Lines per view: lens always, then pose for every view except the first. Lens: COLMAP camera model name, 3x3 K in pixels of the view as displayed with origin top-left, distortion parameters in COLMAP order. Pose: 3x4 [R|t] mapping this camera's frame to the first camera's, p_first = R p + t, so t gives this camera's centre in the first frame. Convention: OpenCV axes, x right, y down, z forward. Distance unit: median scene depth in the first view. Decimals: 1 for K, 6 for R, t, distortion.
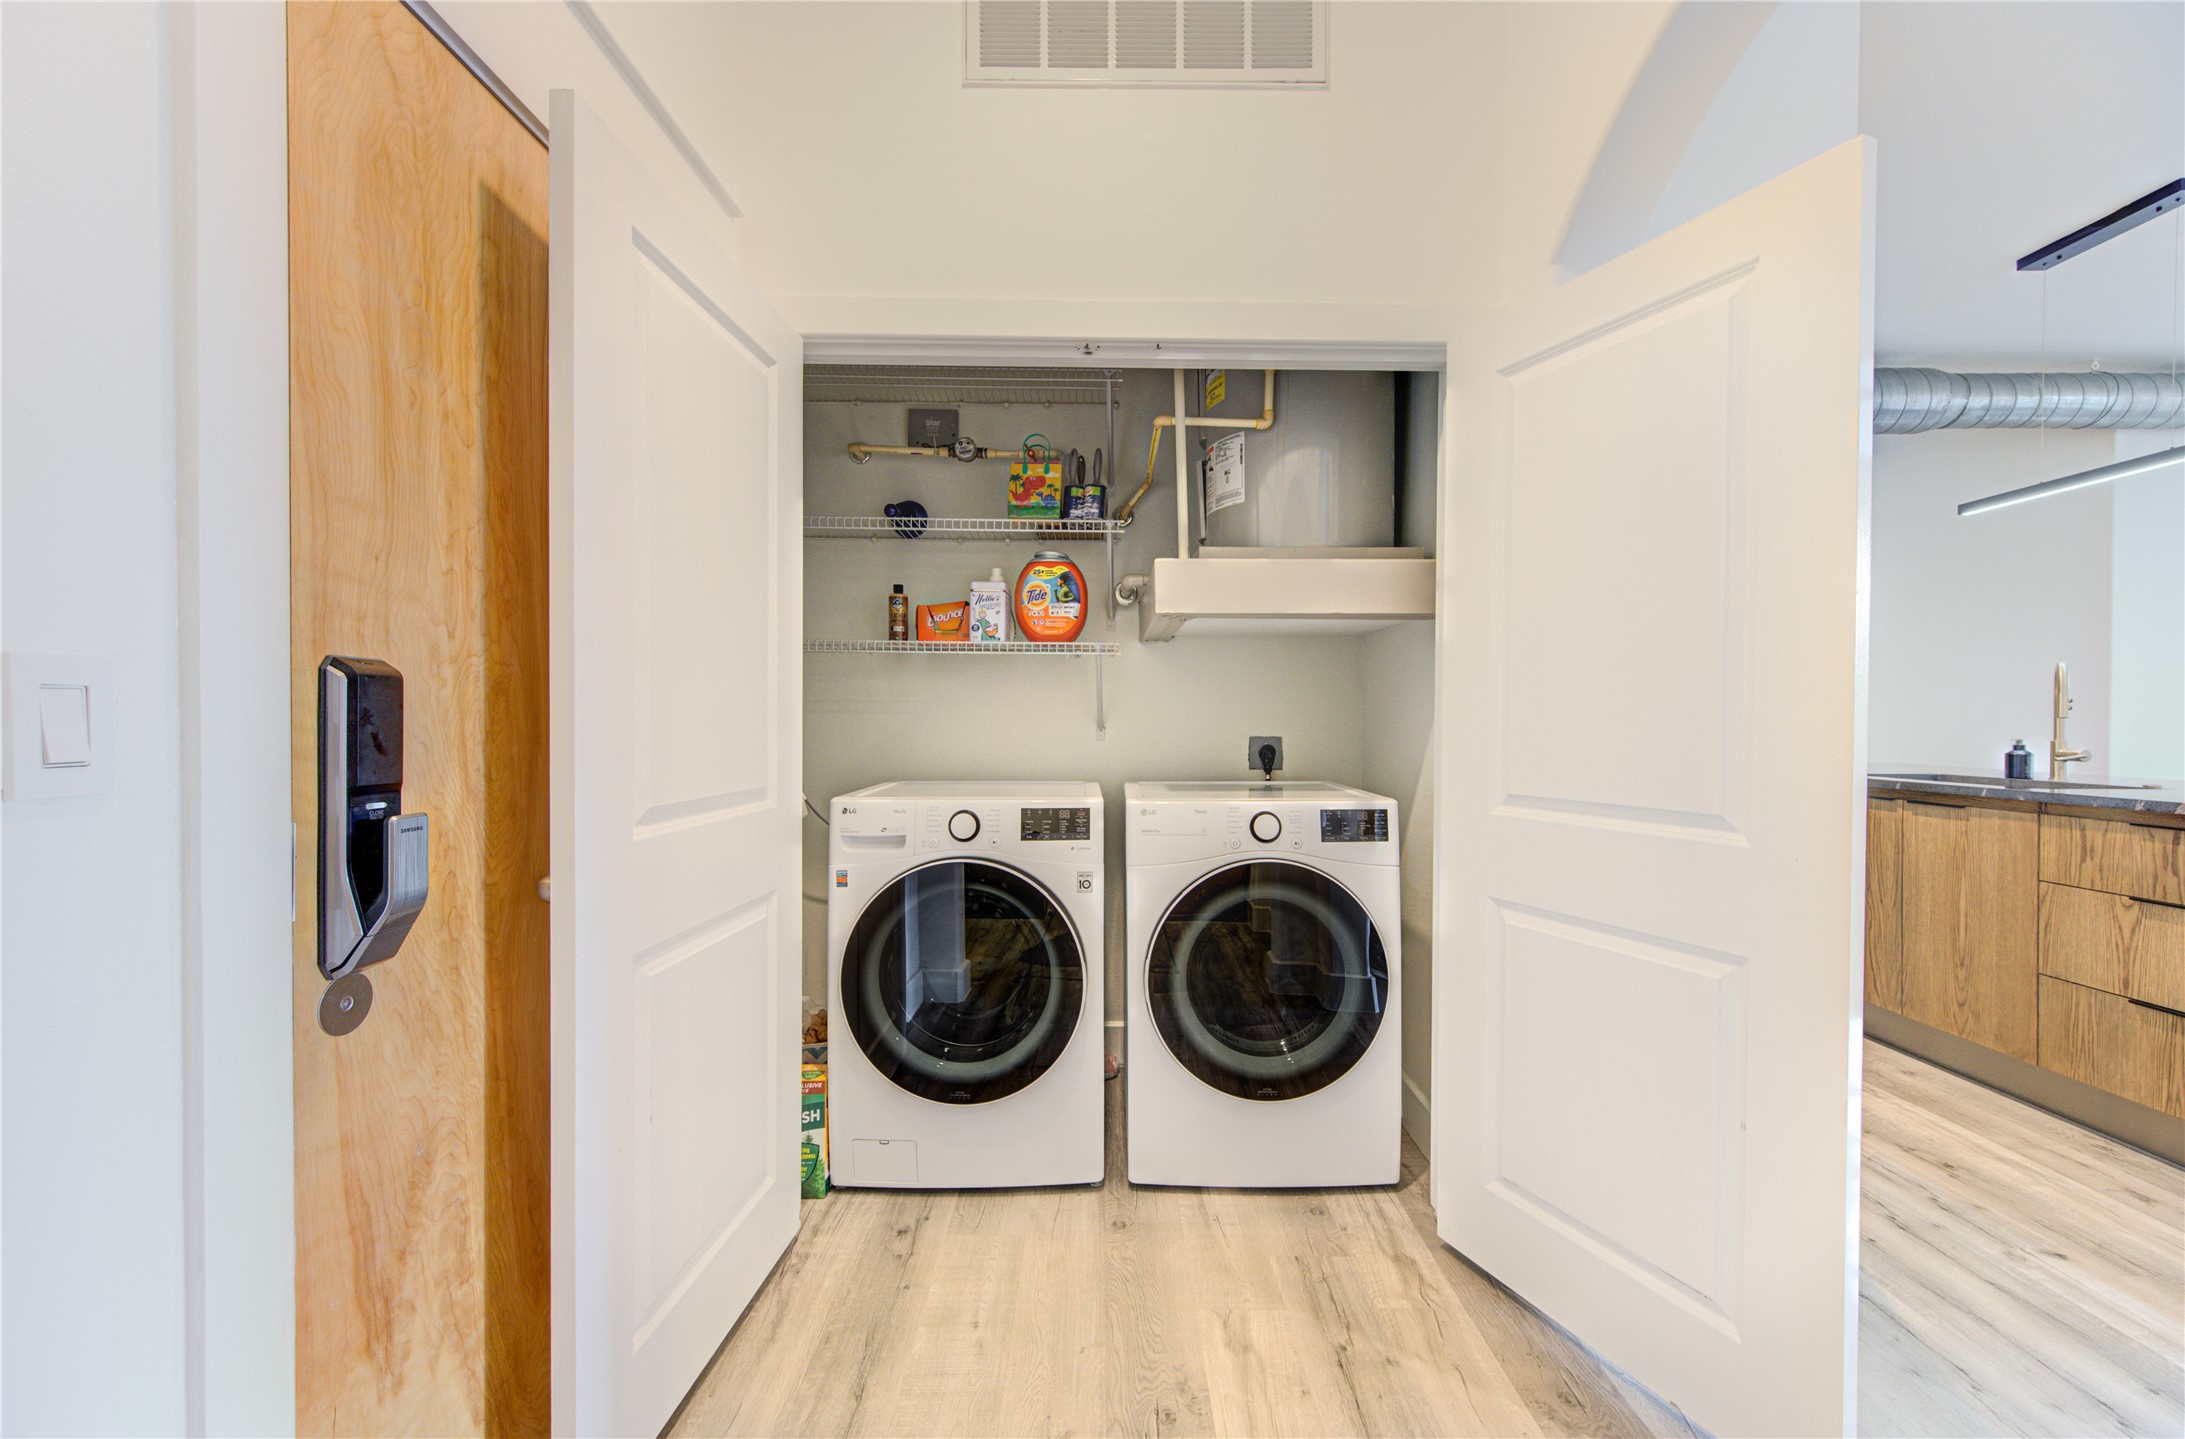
lens RADIAL K [[861.7, 0, 1107.5], [0, 861.7, 707.9], [0, 0, 1]] dist [0.002313, -0.000136]
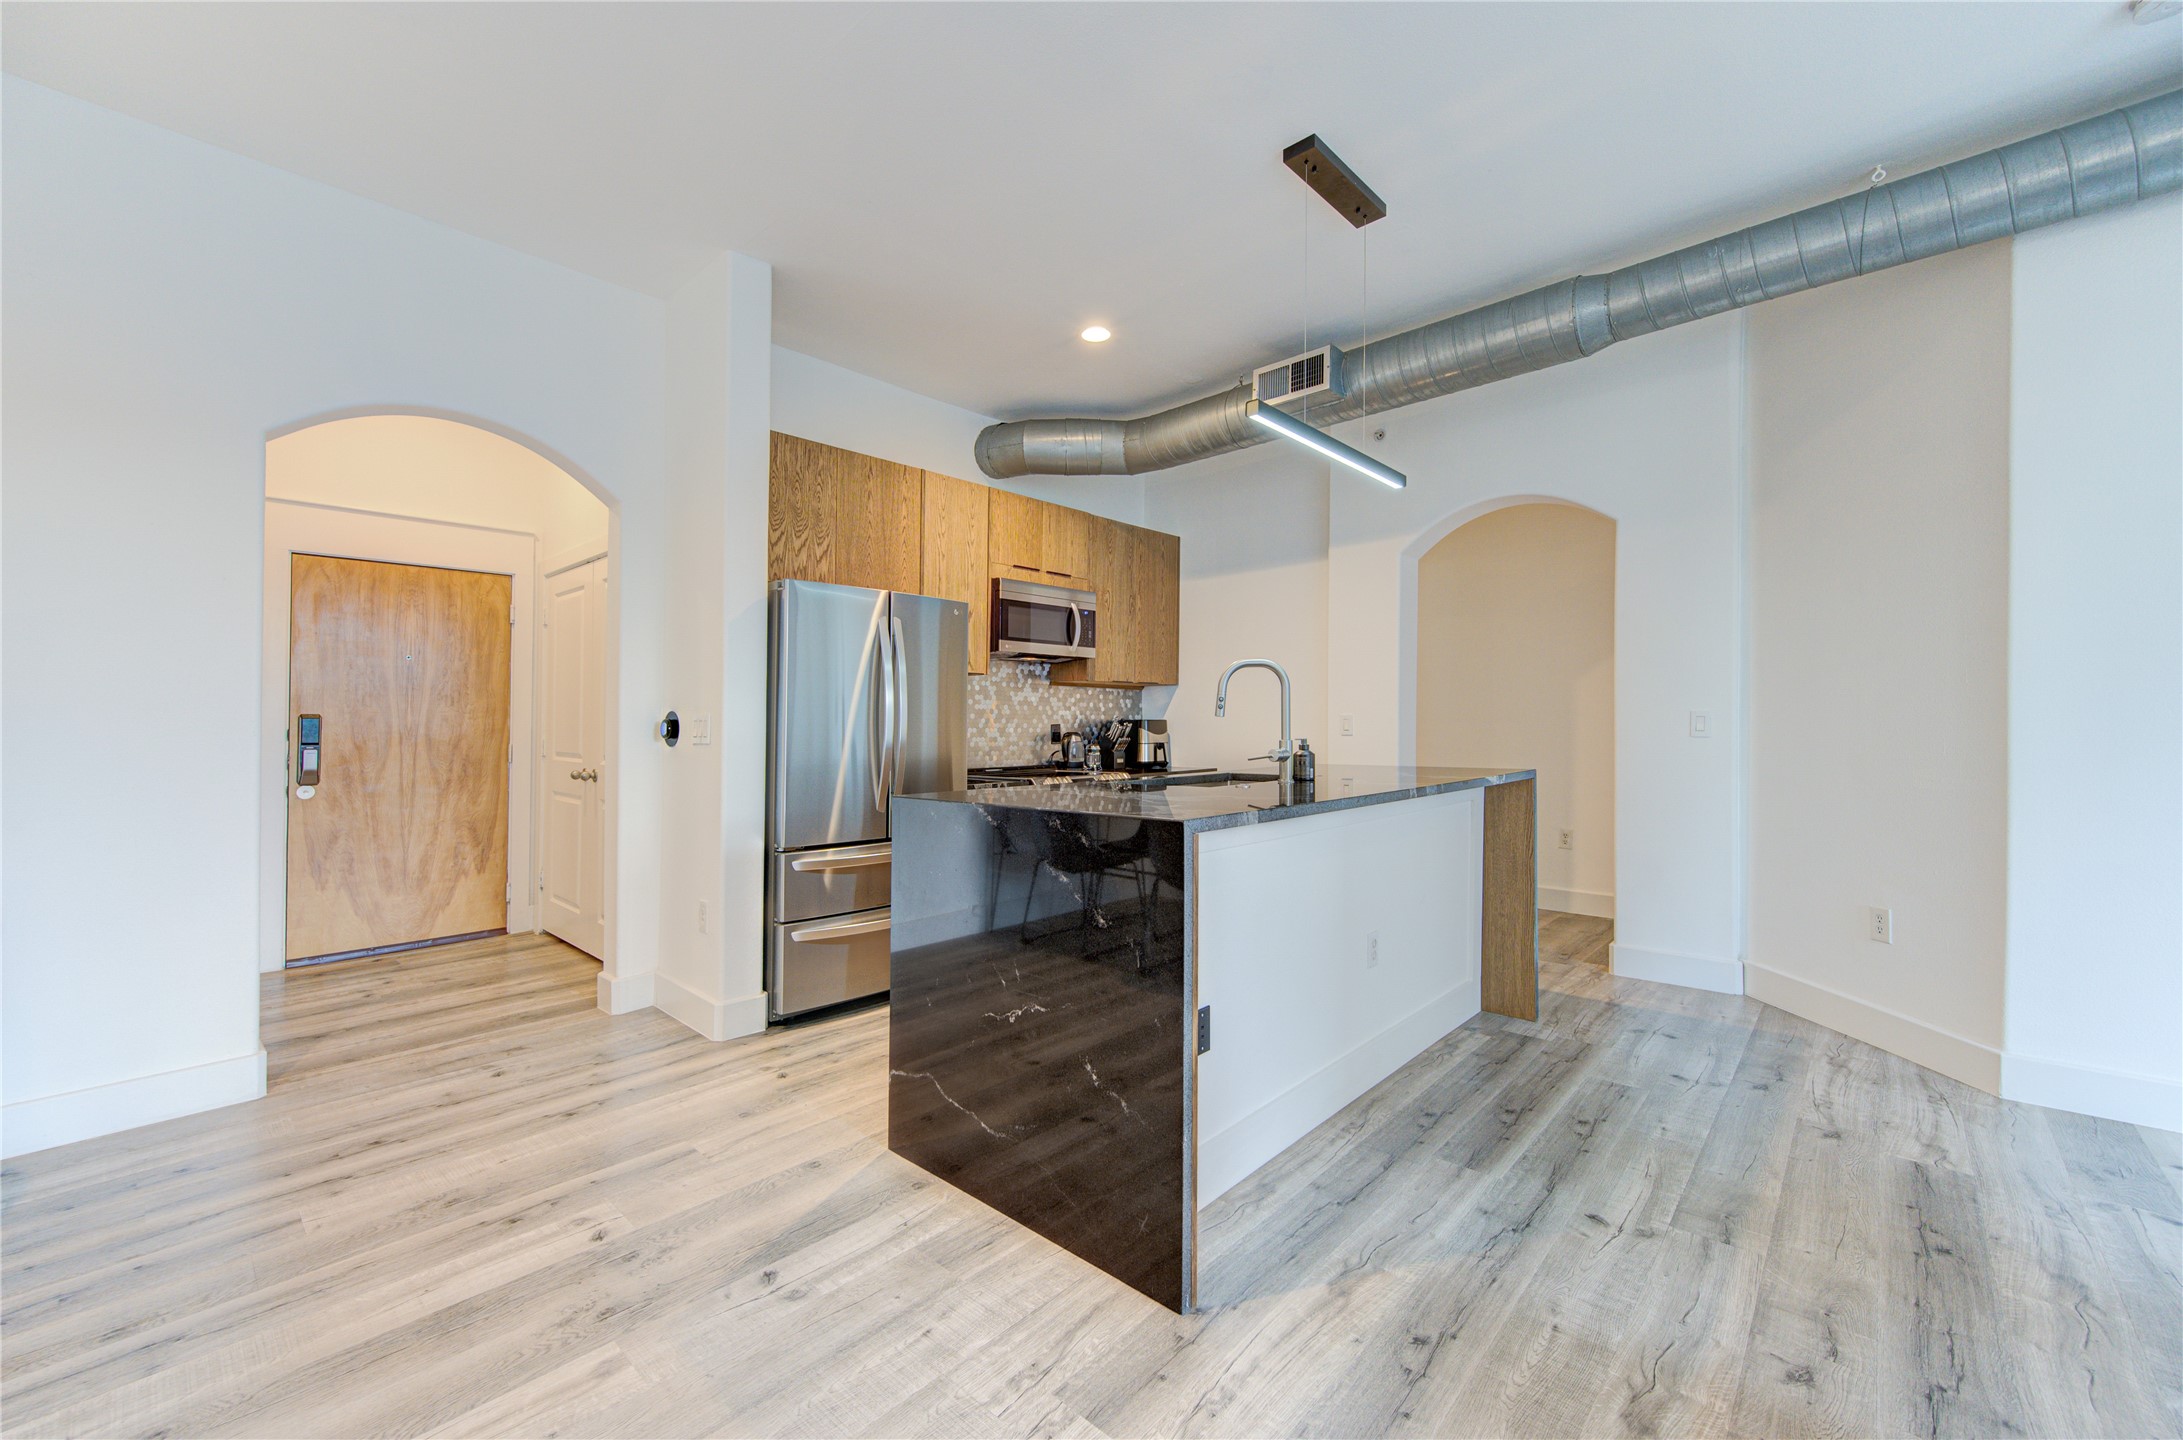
lens RADIAL K [[860.9, 0, 1106.5], [0, 860.9, 708.4], [0, 0, 1]] dist [0.002313, -0.000136]
pose [[0.731970, -0.022383, -0.680969, 4.546376], [0.012777, 0.999735, -0.019127, 0.045002], [0.681217, 0.005300, 0.732062, 0.495713]]
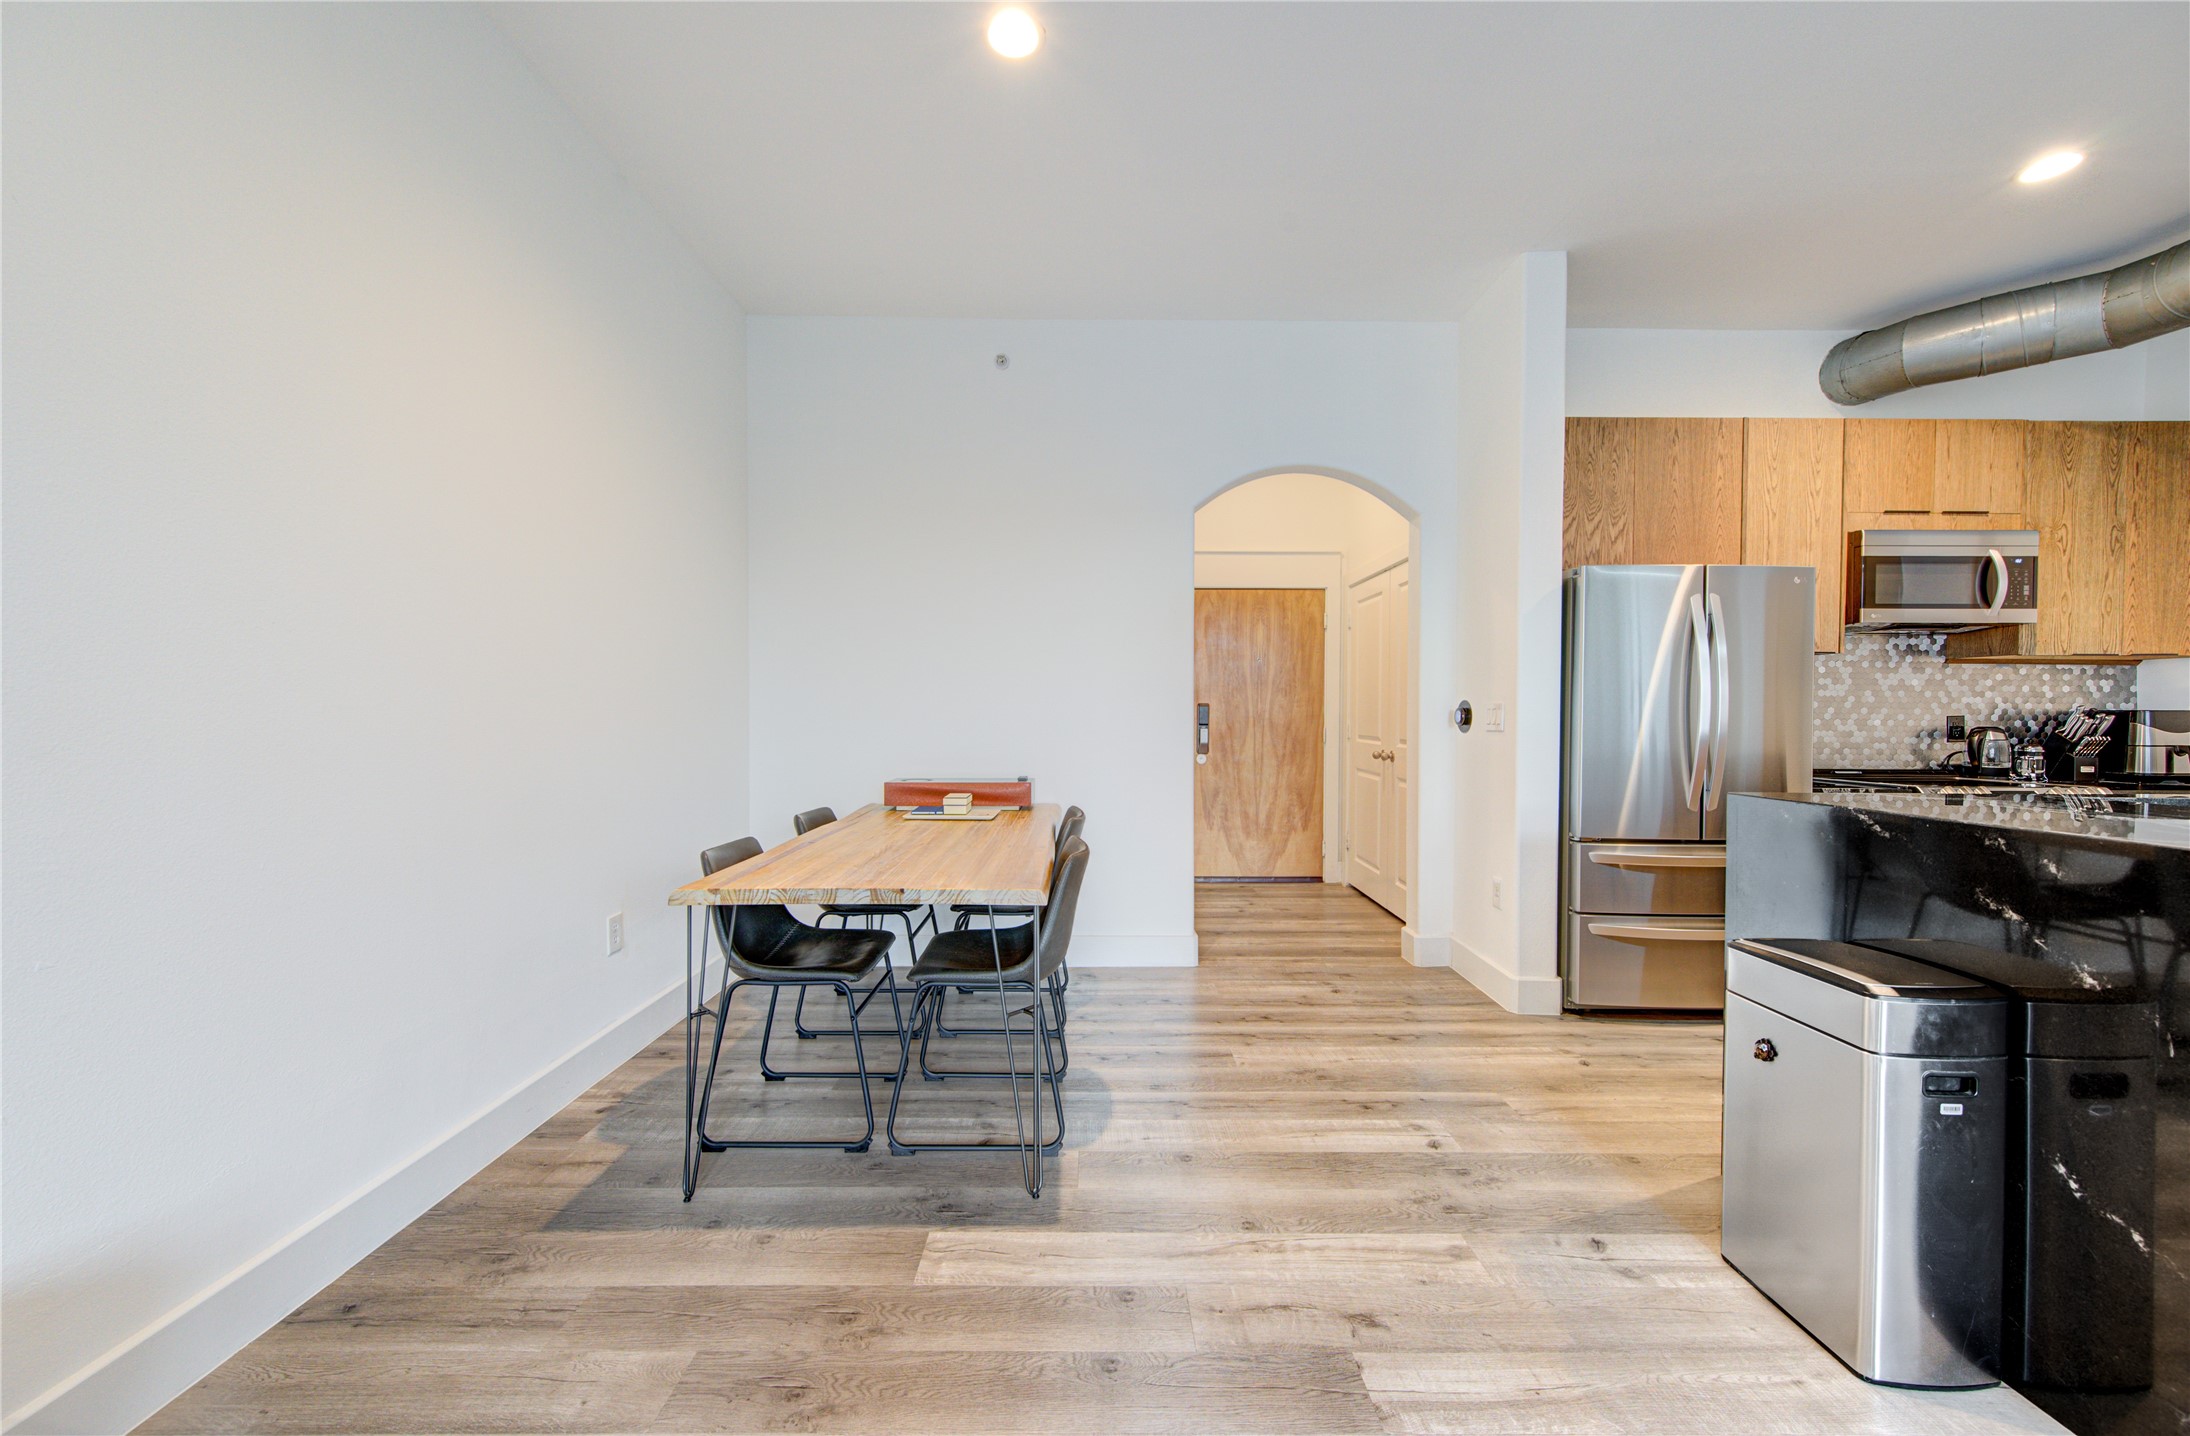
lens RADIAL K [[853.6, 0, 1099.2], [0, 853.6, 712.1], [0, 0, 1]] dist [-0.000225, -0.000063]
pose [[-0.008930, -0.007064, -0.999935, 4.643489], [0.001117, 0.999974, -0.007074, 0.044449], [0.999960, -0.001181, -0.008922, 0.286865]]
